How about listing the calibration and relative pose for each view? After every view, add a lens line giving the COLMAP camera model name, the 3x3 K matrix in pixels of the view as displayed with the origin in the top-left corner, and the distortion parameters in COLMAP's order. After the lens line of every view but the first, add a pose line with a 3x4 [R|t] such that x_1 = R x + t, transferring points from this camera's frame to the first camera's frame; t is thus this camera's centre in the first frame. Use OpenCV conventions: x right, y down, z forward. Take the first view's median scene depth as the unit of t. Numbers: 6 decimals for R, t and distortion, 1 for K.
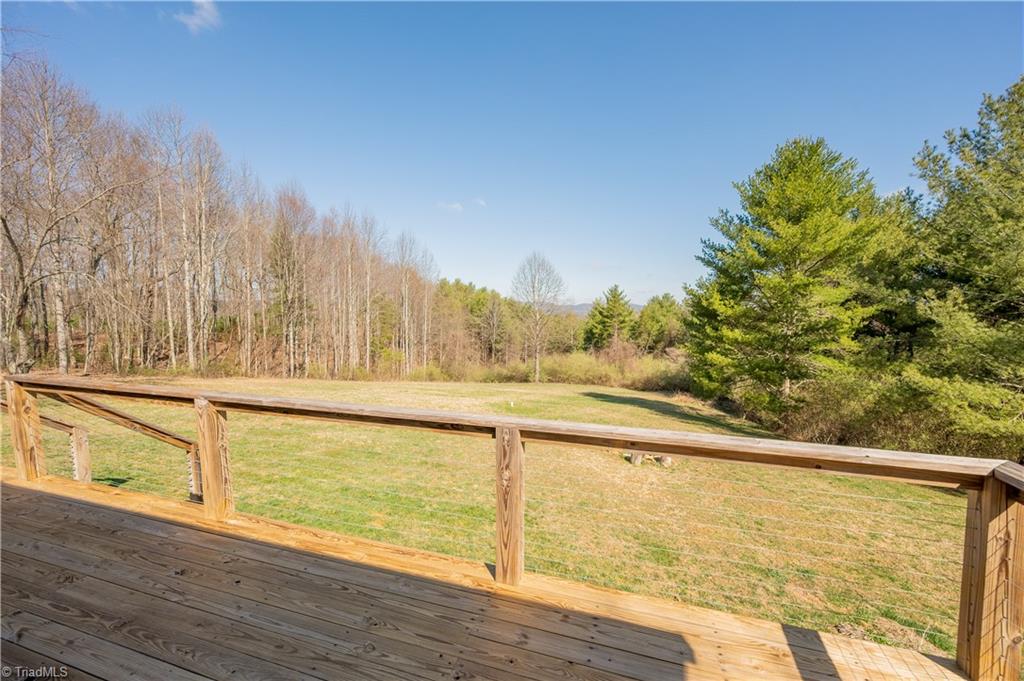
lens RADIAL K [[413.1, 0, 523.3], [0, 413.1, 342.6], [0, 0, 1]] dist [-0.003345, 0.001252]
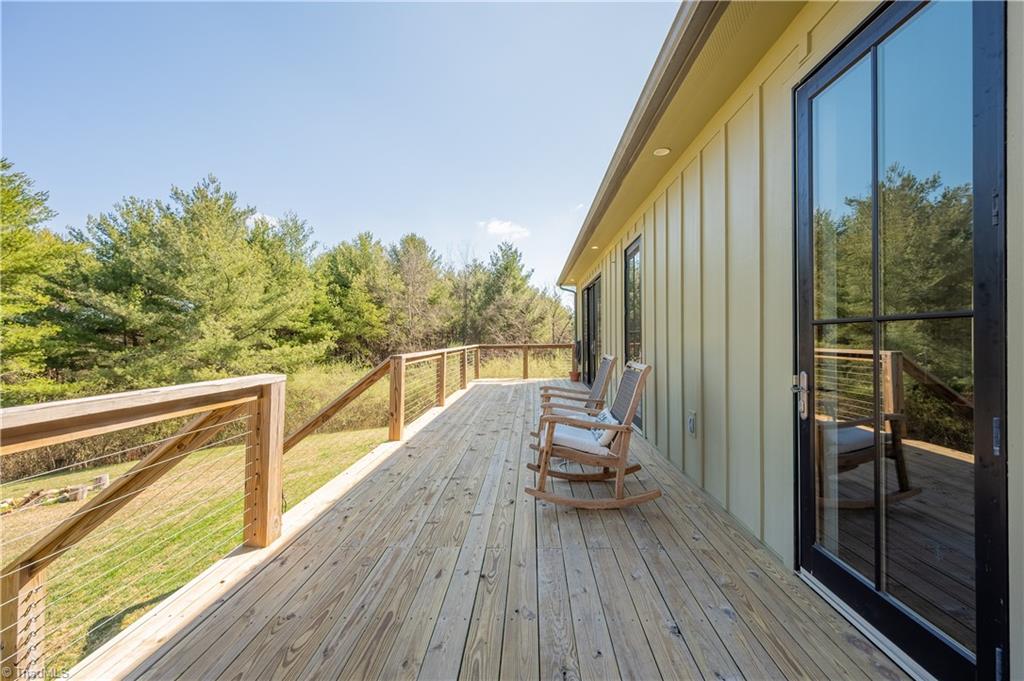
lens RADIAL K [[413.1, 0, 515.1], [0, 413.1, 335.5], [0, 0, 1]] dist [-0.003345, 0.001252]
pose [[-0.253906, -0.004137, 0.967220, -0.265984], [0.083099, 0.996200, 0.026075, 0.001400], [-0.963653, 0.086996, -0.252597, 0.099264]]
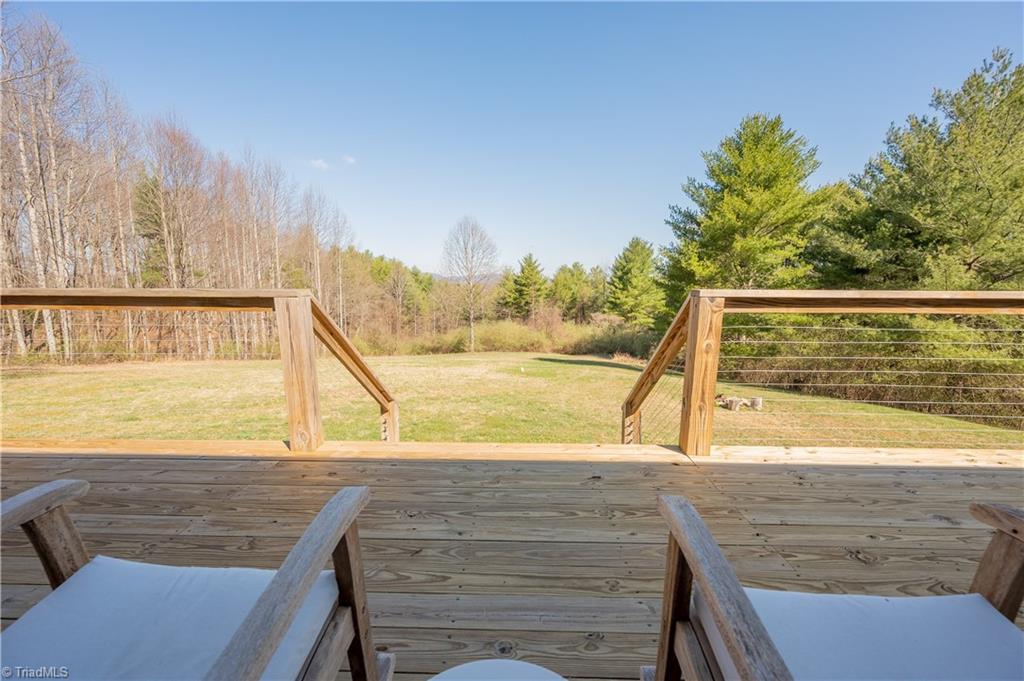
lens RADIAL K [[413.1, 0, 519.6], [0, 413.1, 340.9], [0, 0, 1]] dist [-0.003345, 0.001252]
pose [[0.963032, -0.044934, 0.265611, -0.175840], [0.027855, 0.997315, 0.067722, 0.010713], [-0.267941, -0.057820, 0.961699, 0.048812]]
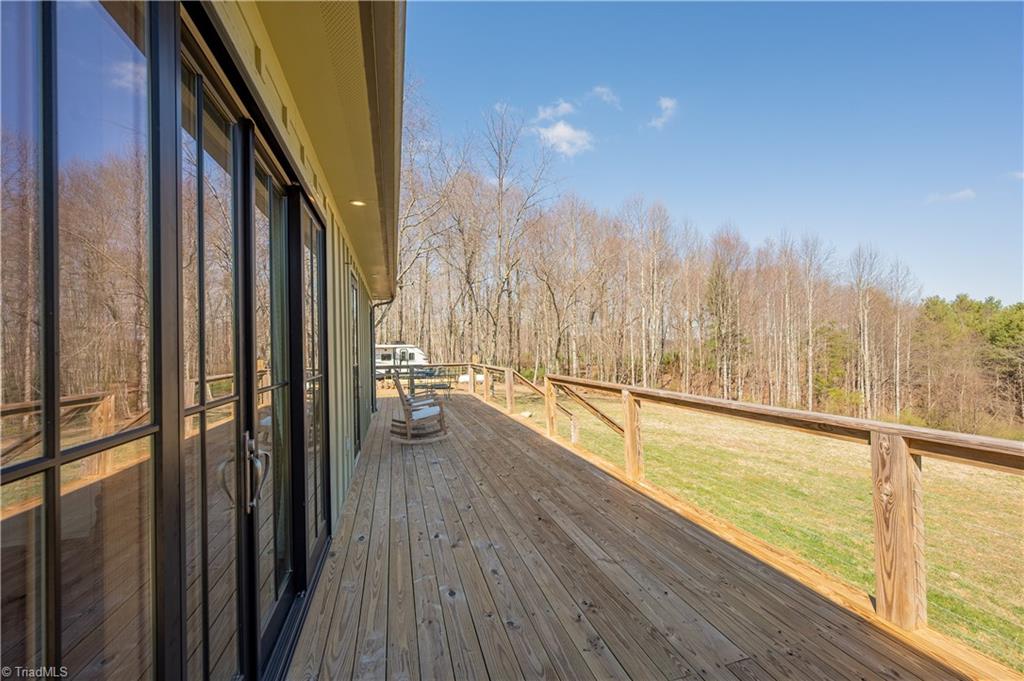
lens RADIAL K [[413.1, 0, 515.4], [0, 413.1, 343.8], [0, 0, 1]] dist [-0.003345, 0.001252]
pose [[0.549306, -0.032099, -0.835004, 0.018334], [-0.039142, 0.997177, -0.064083, 0.007302], [0.834704, 0.067885, 0.546499, -0.009660]]
